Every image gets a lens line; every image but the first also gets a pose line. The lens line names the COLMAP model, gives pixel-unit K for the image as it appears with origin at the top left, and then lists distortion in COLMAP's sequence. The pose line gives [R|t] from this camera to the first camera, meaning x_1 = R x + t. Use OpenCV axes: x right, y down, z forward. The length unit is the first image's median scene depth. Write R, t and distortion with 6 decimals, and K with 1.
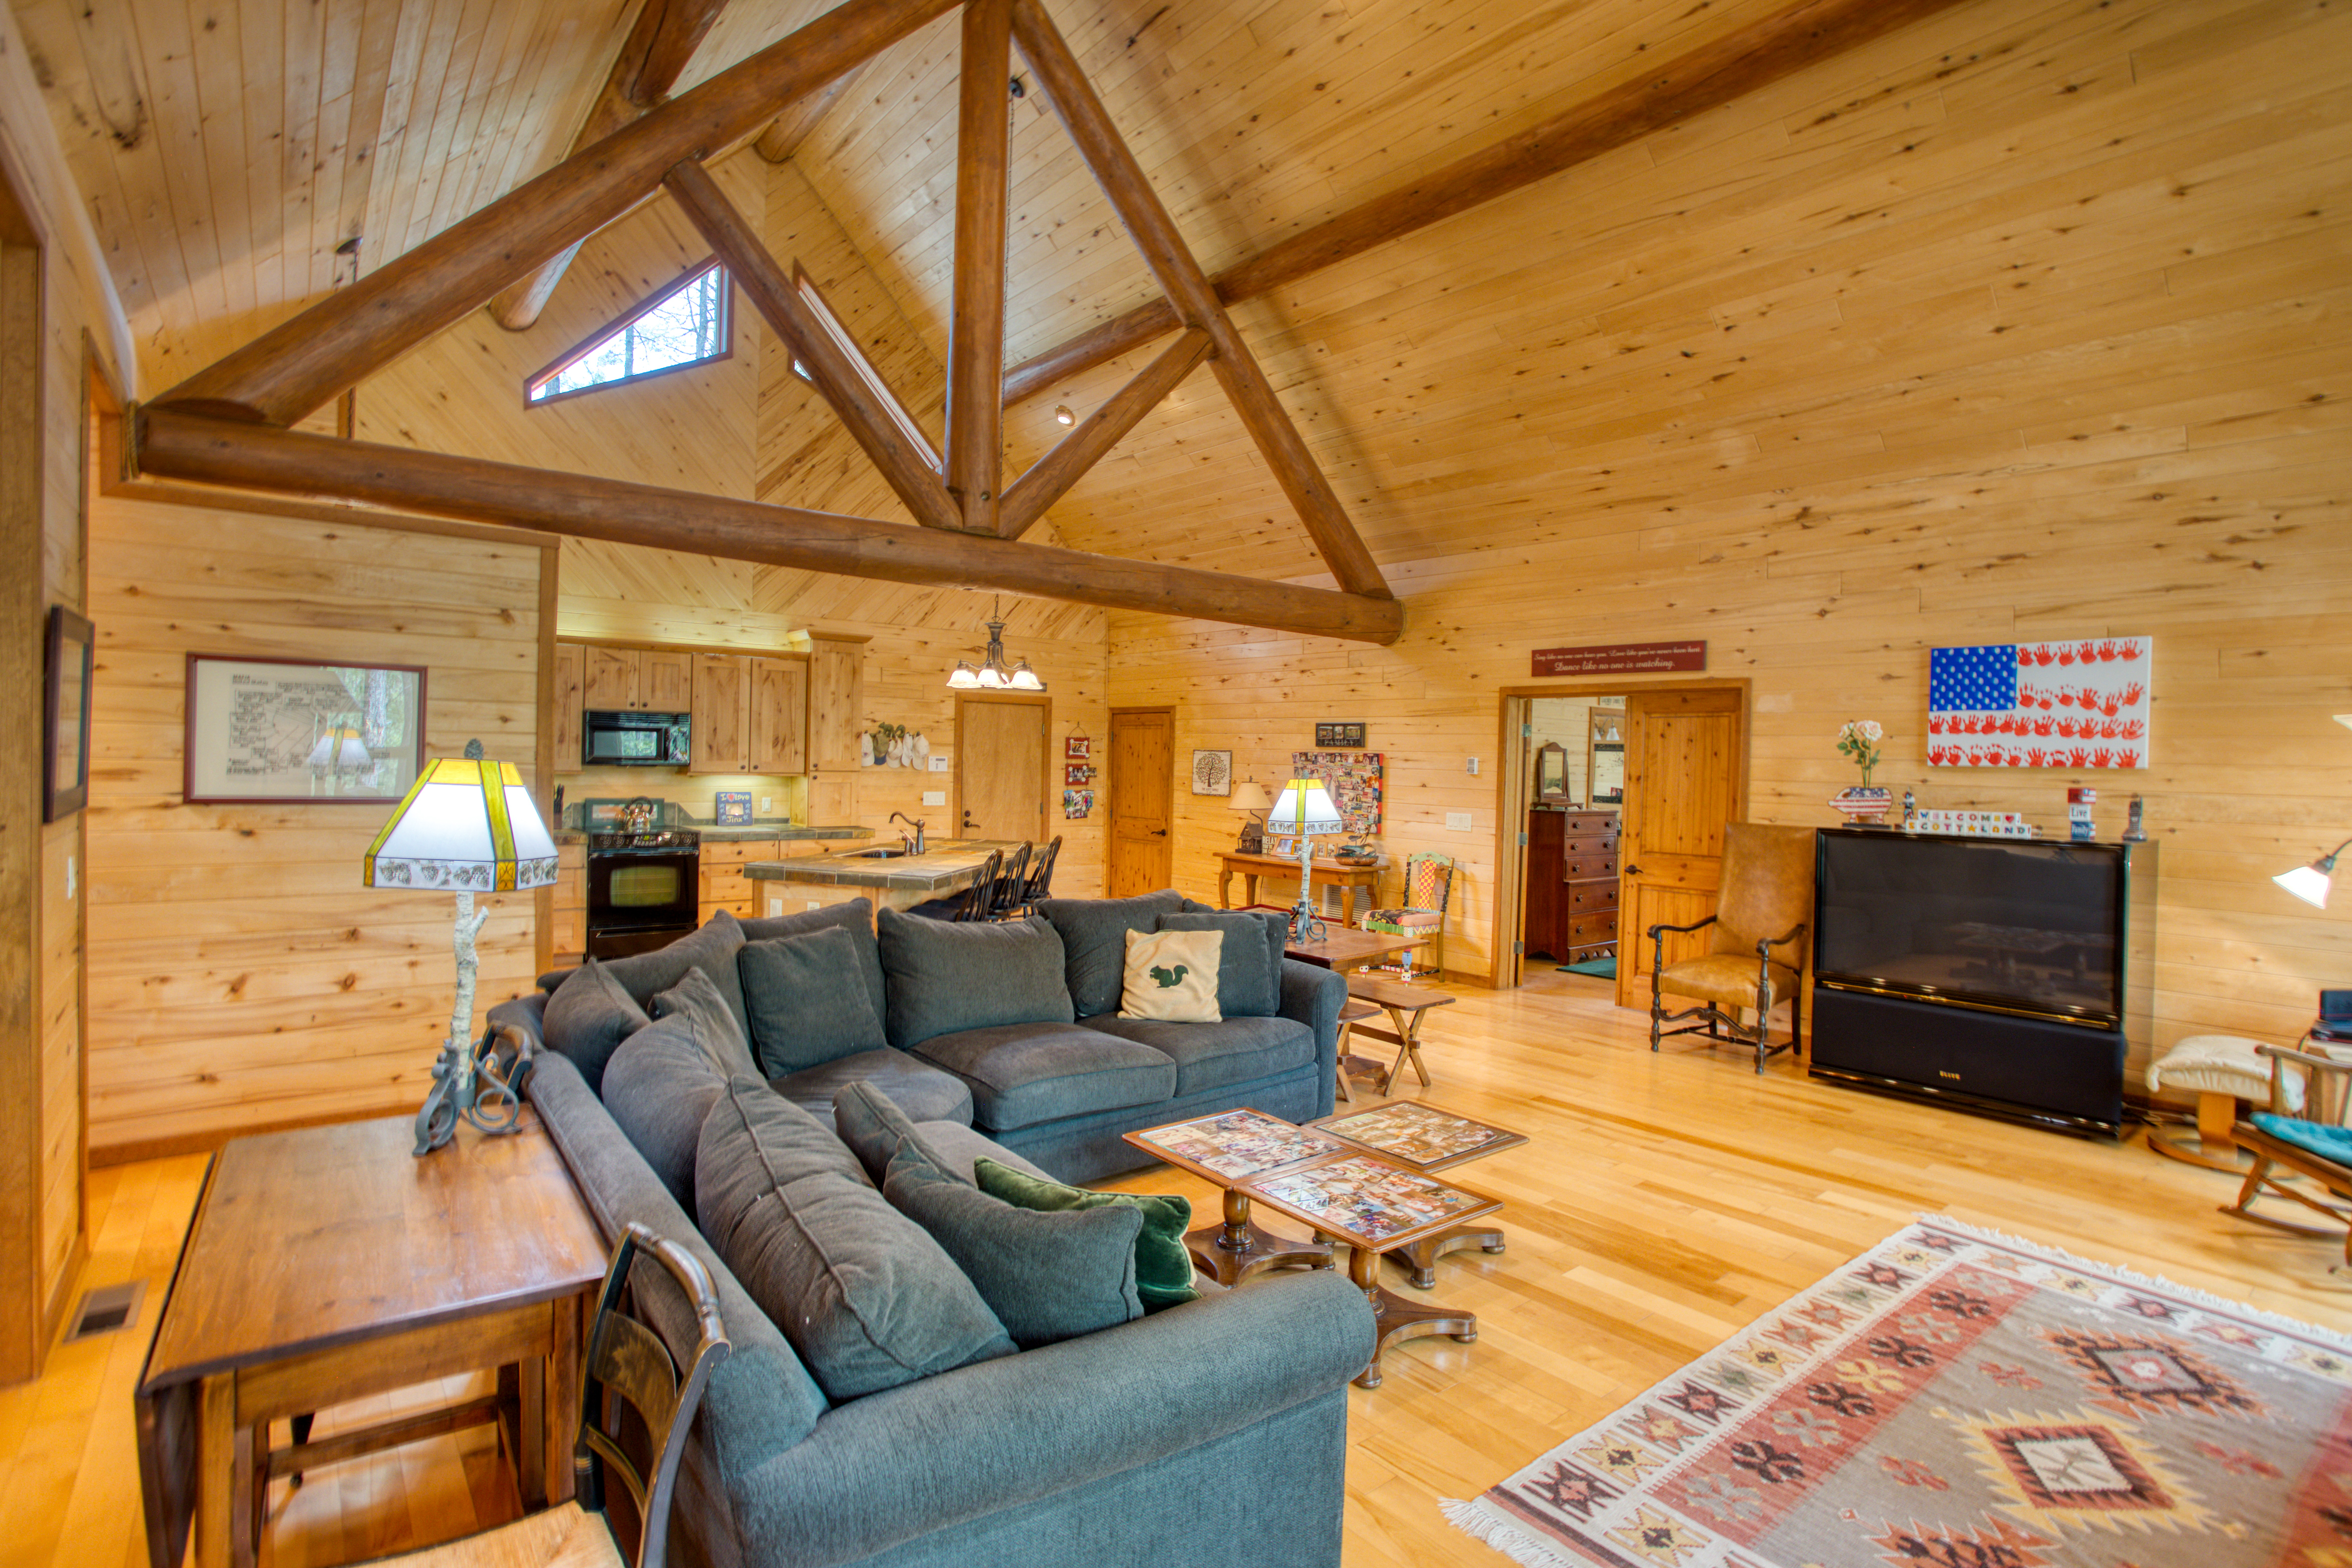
lens RADIAL K [[1146.2, 0, 1186.9], [0, 1146.2, 778.5], [0, 0, 1]] dist [-0.062025, 0.022078]
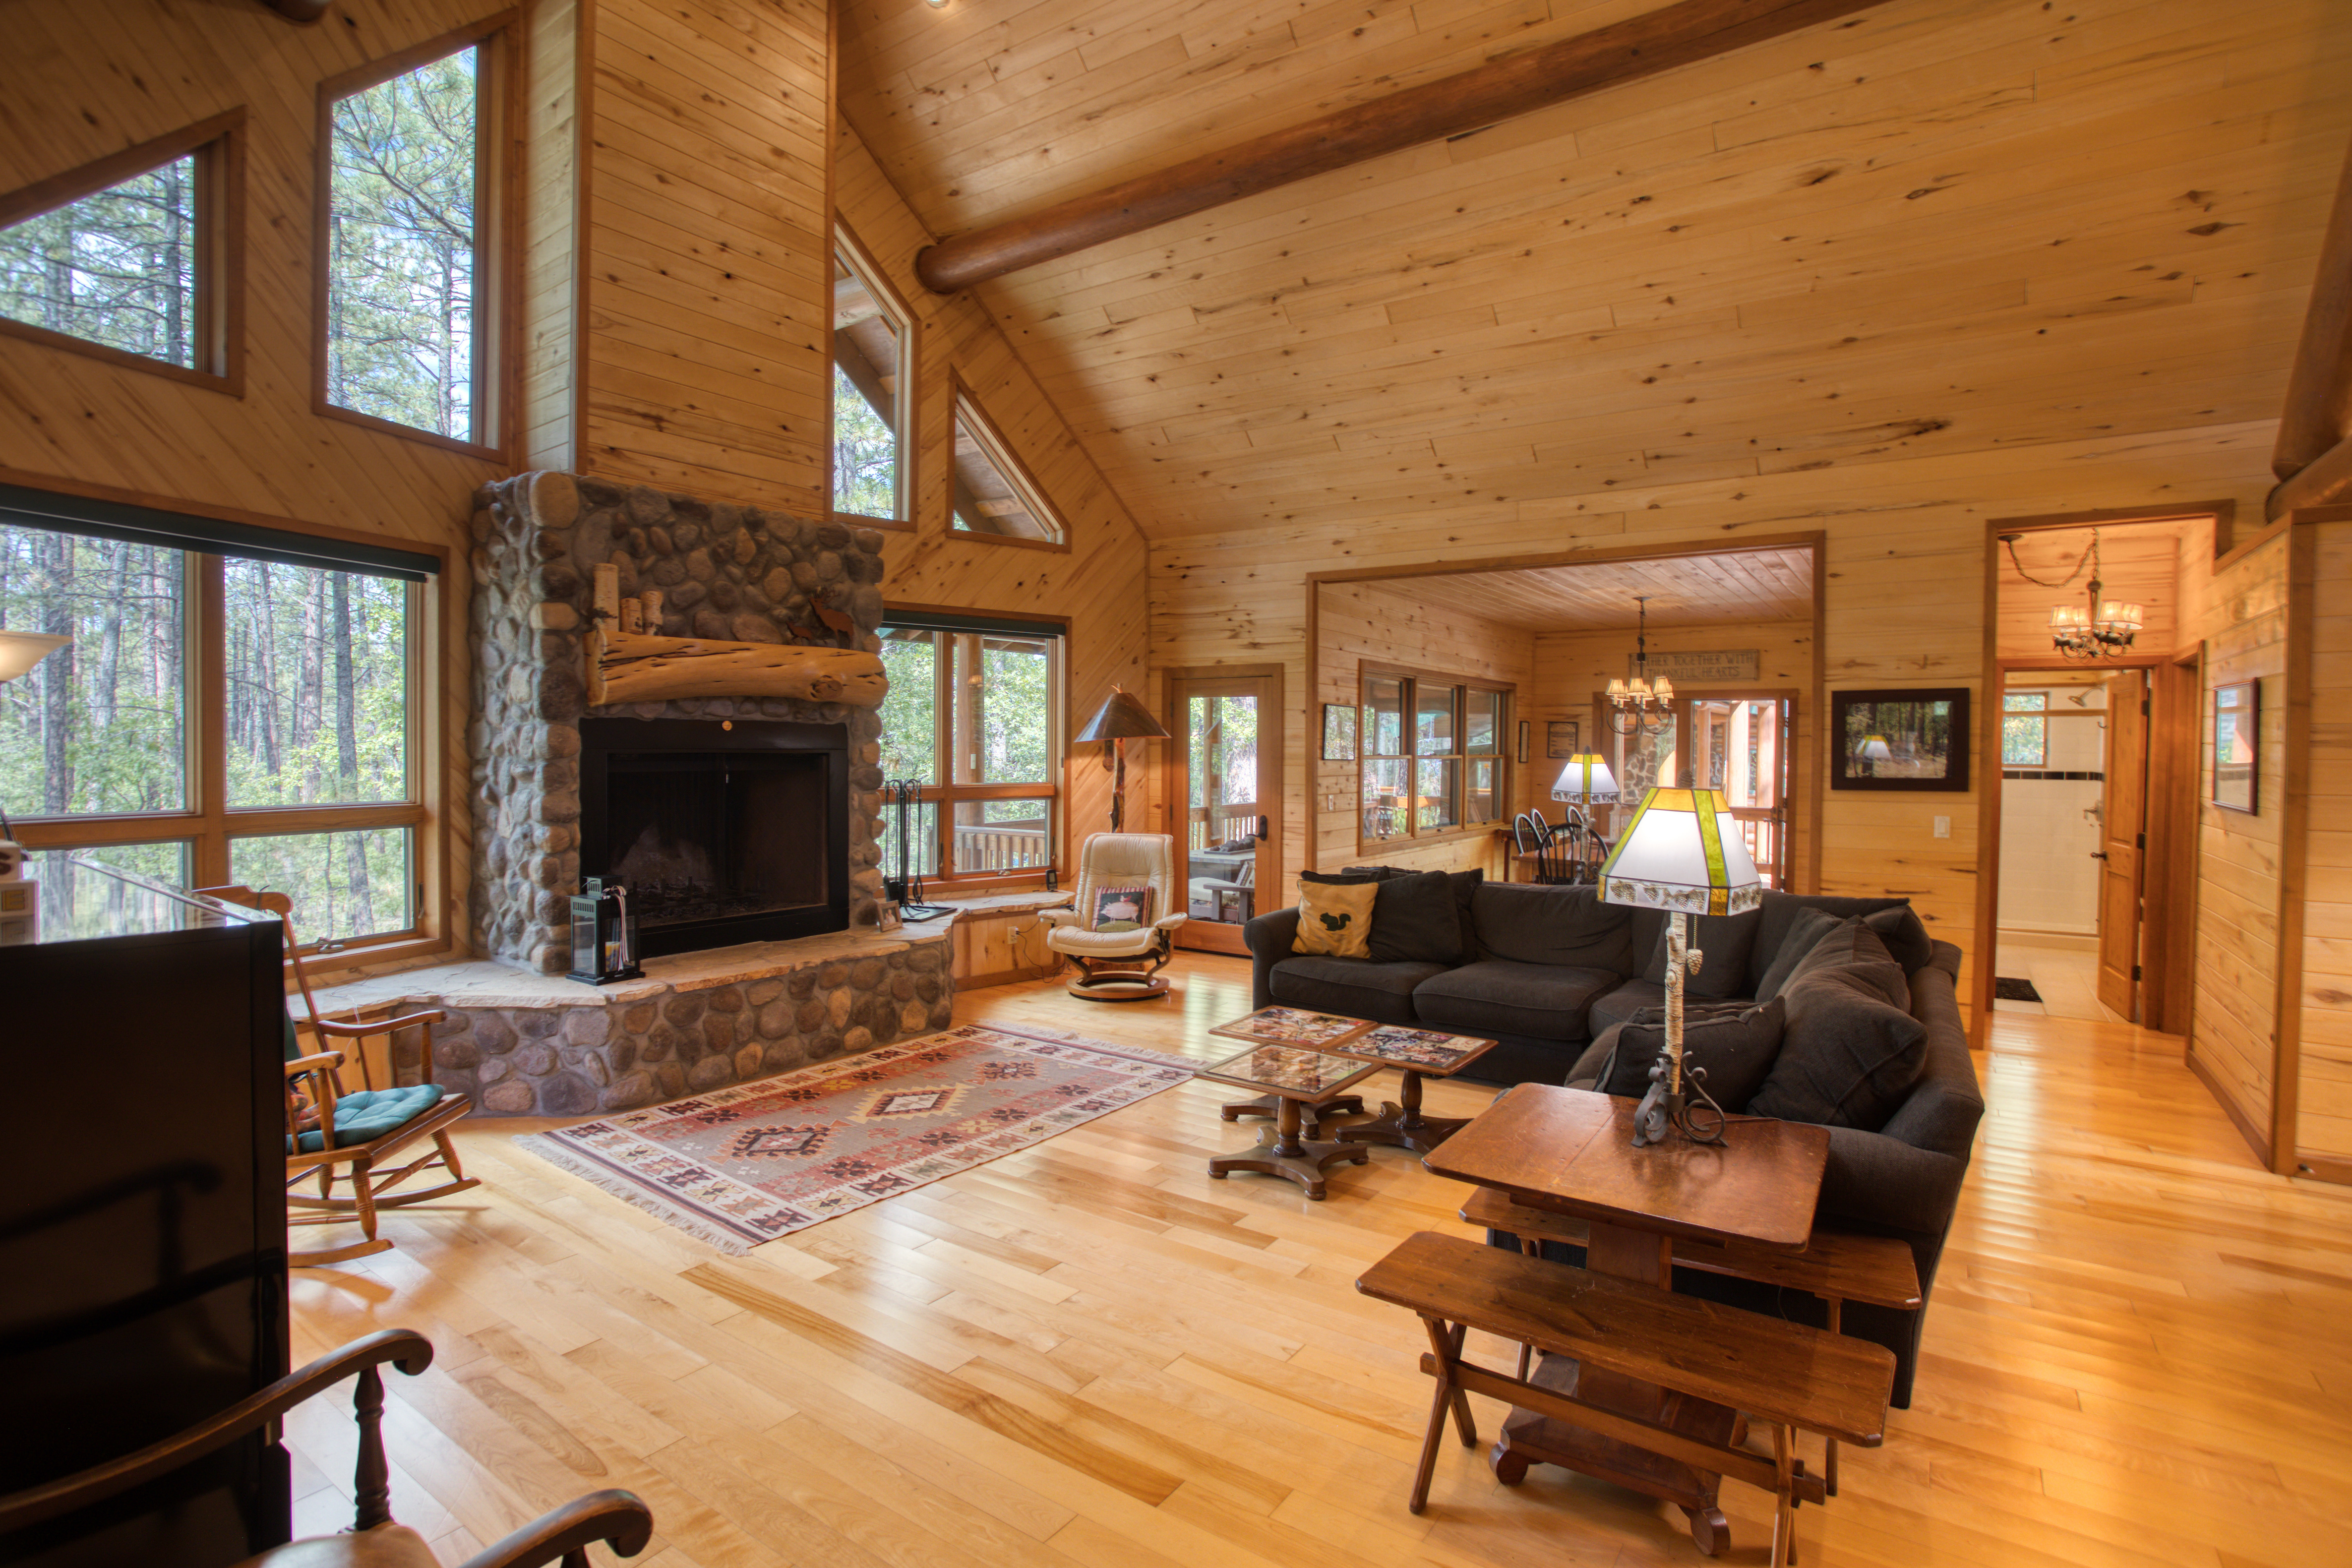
lens RADIAL K [[1146.2, 0, 1186.7], [0, 1146.2, 770.9], [0, 0, 1]] dist [-0.062025, 0.022078]
pose [[-0.960363, -0.023427, -0.277768, 0.344352], [-0.034567, 0.998780, 0.035278, -0.013032], [0.276602, 0.043481, -0.960000, 1.135795]]
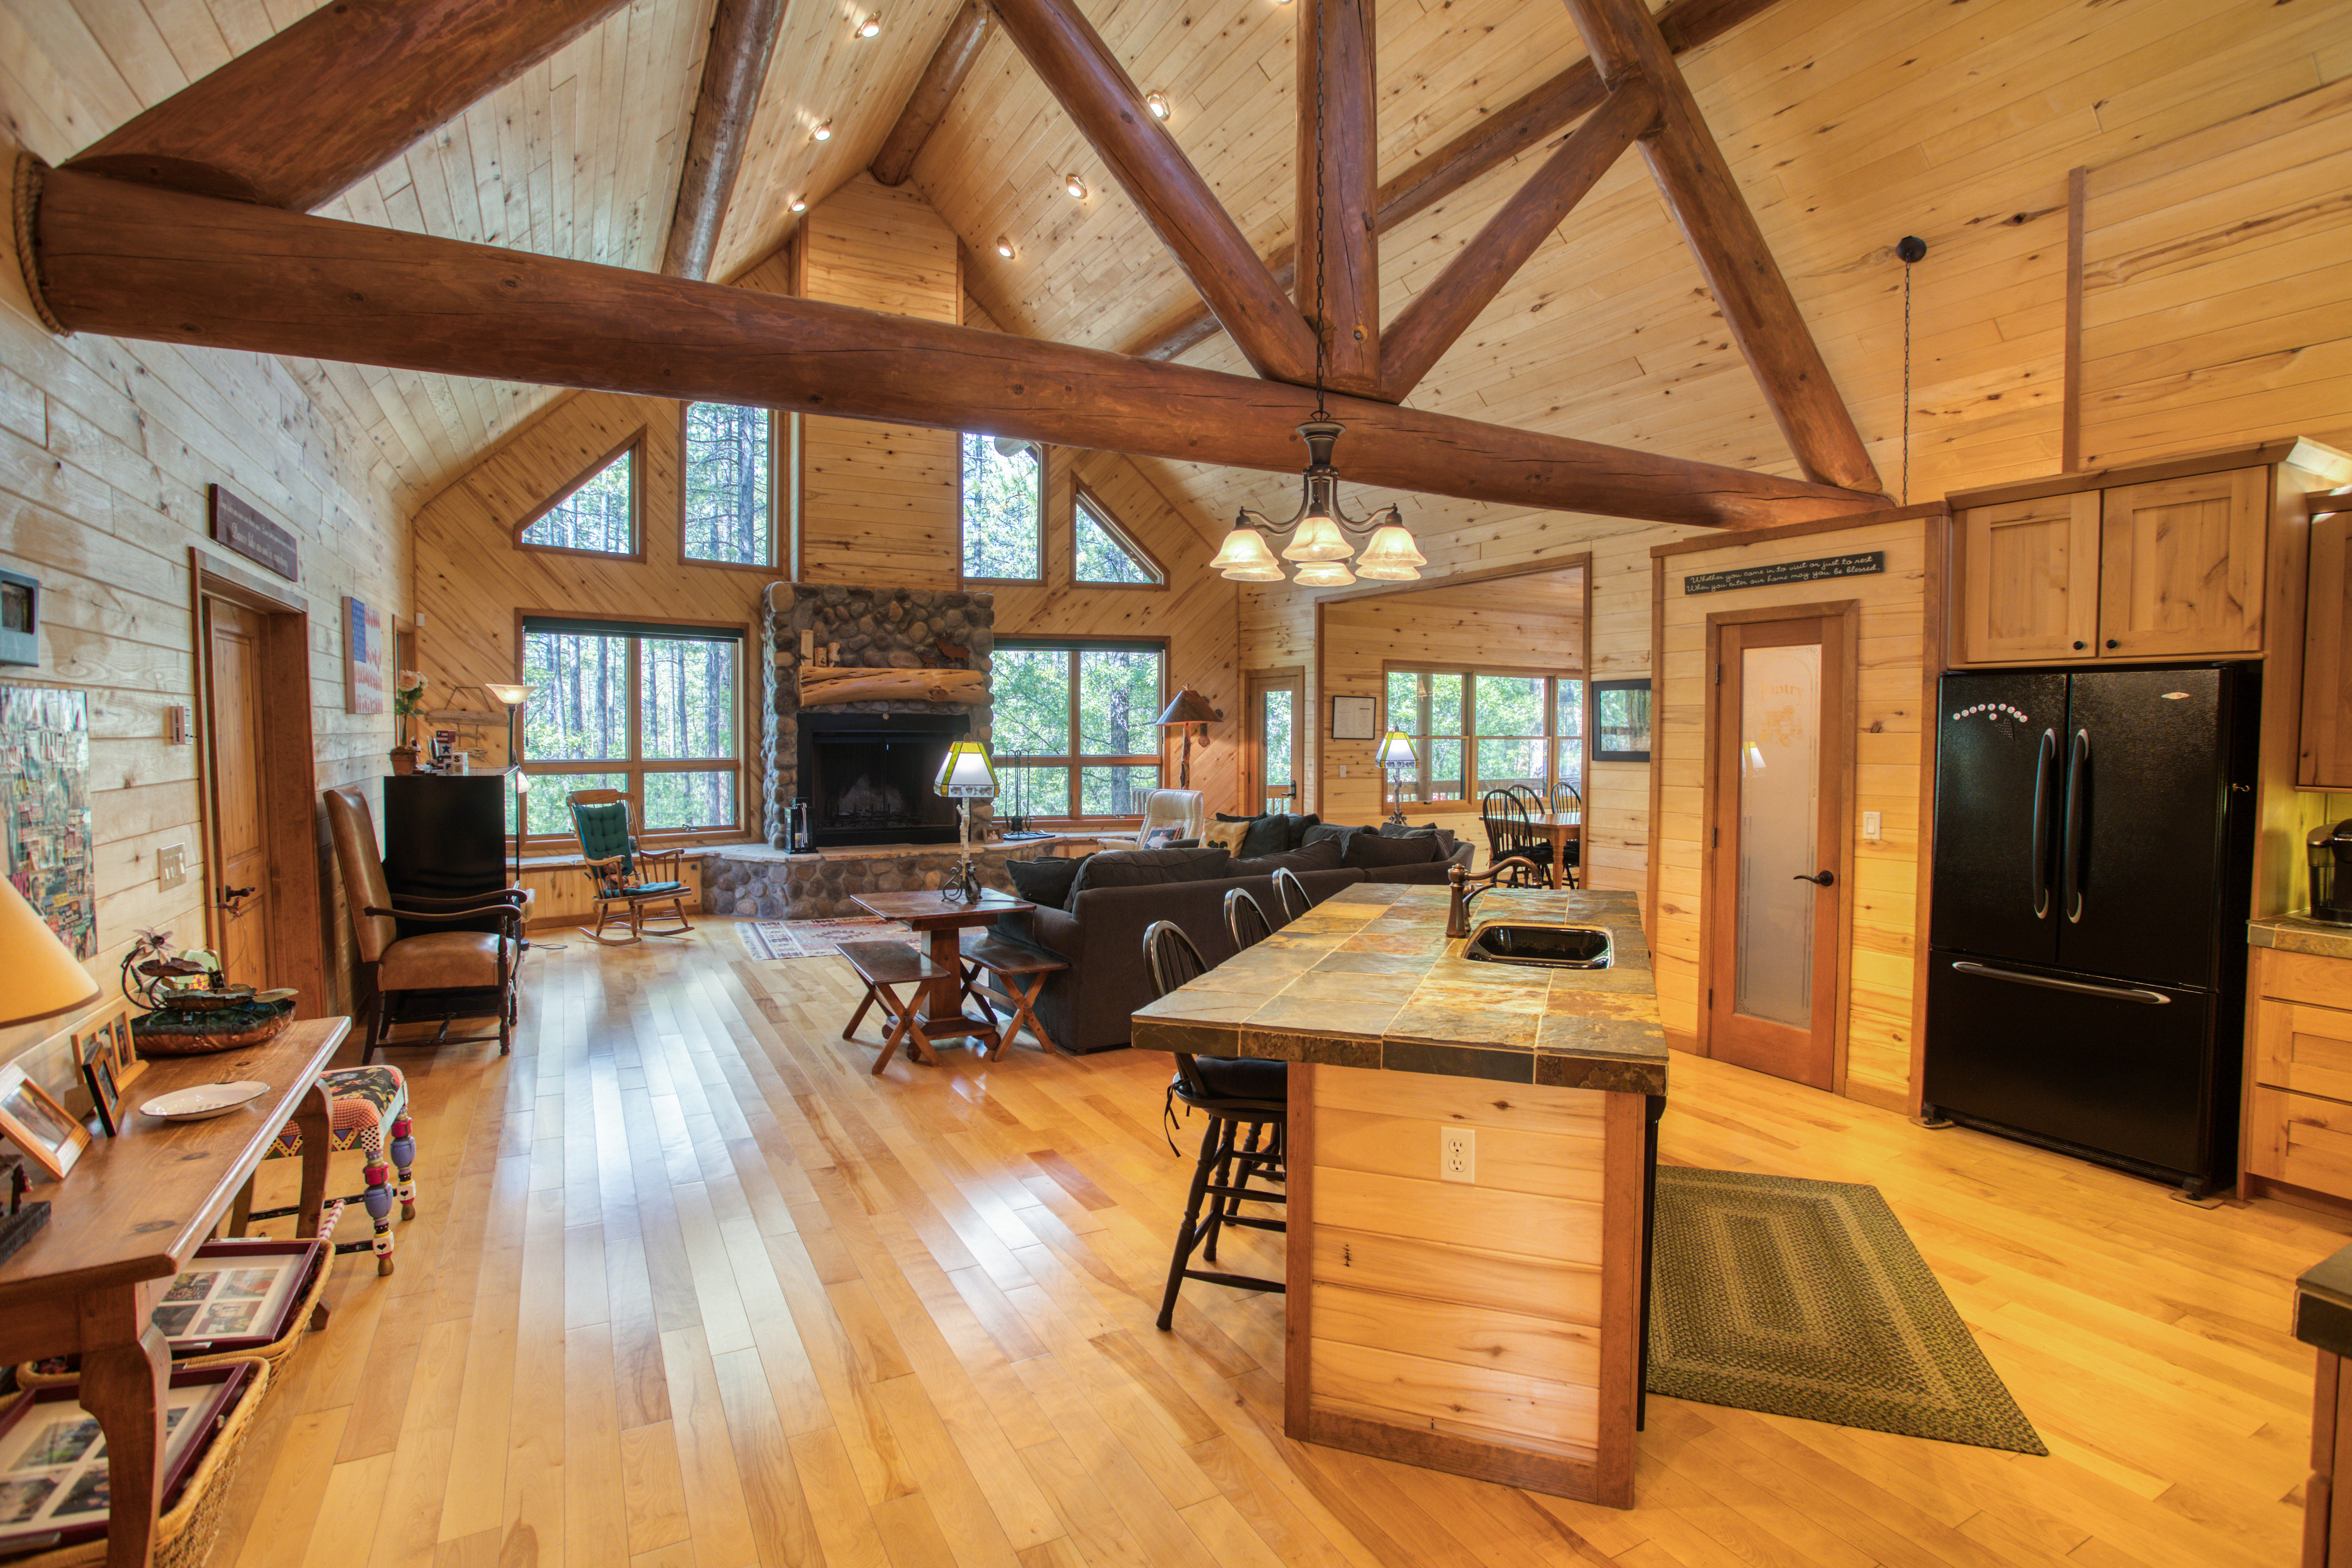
lens RADIAL K [[1146.2, 0, 1185.7], [0, 1146.2, 769.0], [0, 0, 1]] dist [-0.062025, 0.022078]
pose [[-0.982207, -0.033738, 0.184747, -0.224172], [-0.023197, 0.997993, 0.058922, -0.033415], [-0.186364, 0.053588, -0.981018, 1.608801]]
